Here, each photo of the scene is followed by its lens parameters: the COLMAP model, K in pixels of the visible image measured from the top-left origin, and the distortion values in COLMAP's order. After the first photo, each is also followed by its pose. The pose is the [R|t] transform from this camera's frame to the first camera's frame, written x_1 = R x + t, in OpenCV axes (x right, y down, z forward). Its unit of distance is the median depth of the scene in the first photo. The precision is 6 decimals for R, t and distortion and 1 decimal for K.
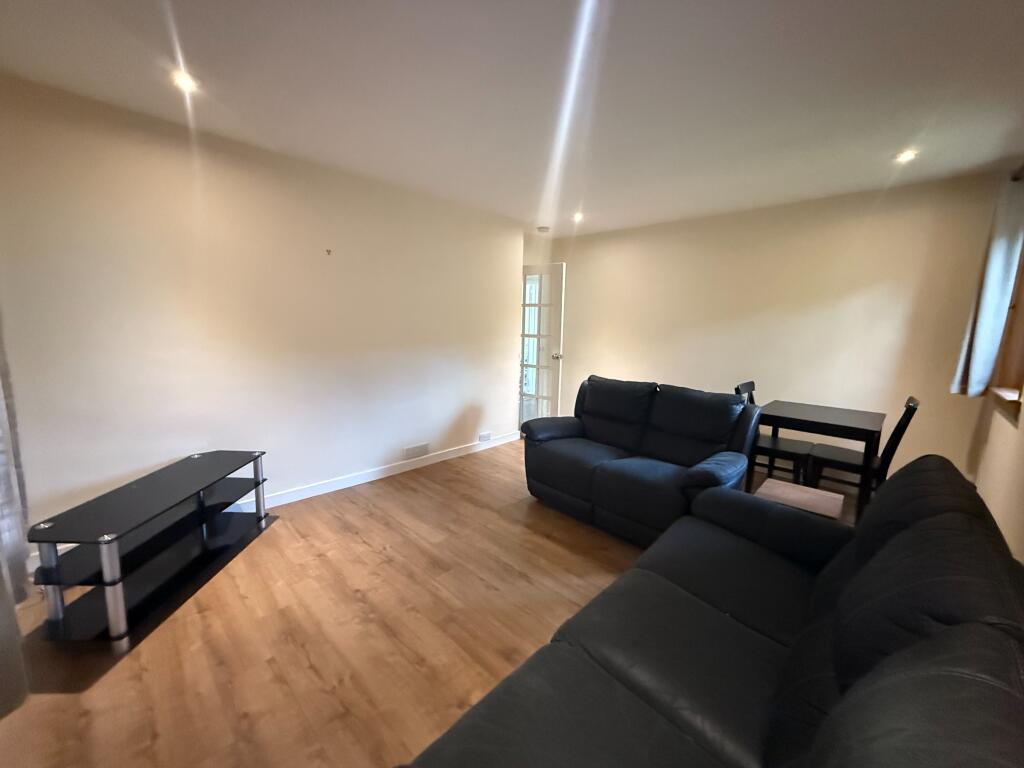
lens RADIAL K [[408.0, 0, 511.5], [0, 408.0, 384.8], [0, 0, 1]] dist [-0.001051, 0.000082]
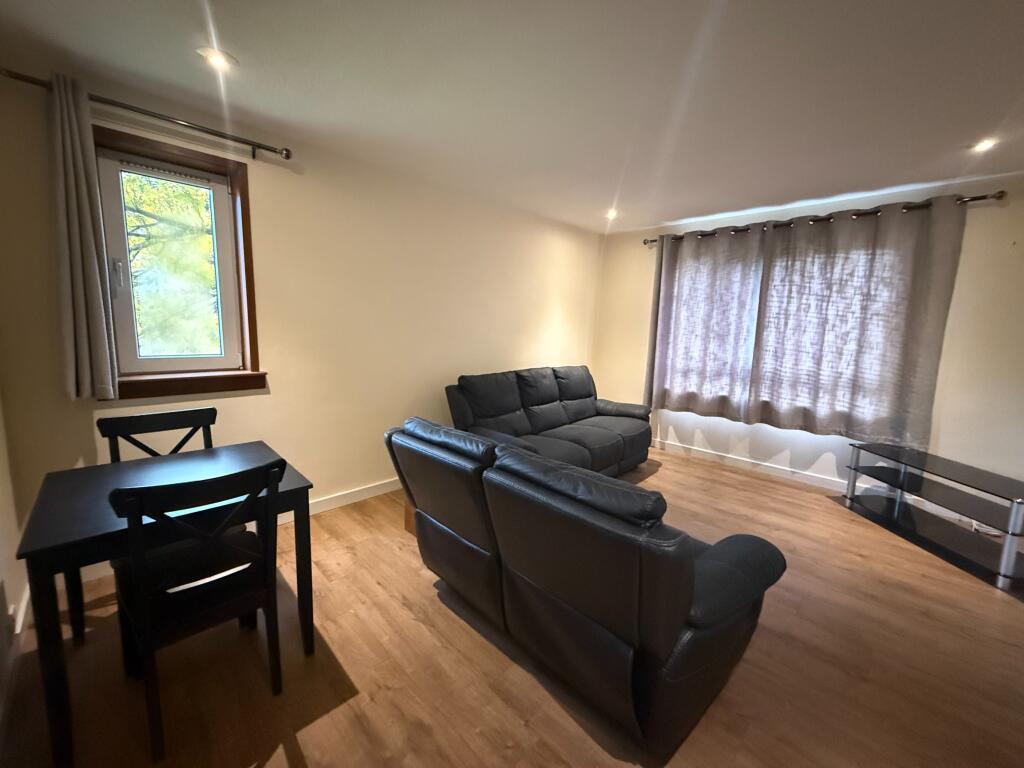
lens RADIAL K [[408.0, 0, 511.4], [0, 408.0, 381.7], [0, 0, 1]] dist [-0.001051, 0.000082]
pose [[-0.998376, -0.052071, 0.023126, 0.579033], [-0.043580, 0.959371, 0.278763, -0.356167], [-0.036702, 0.277303, -0.960081, 2.544666]]
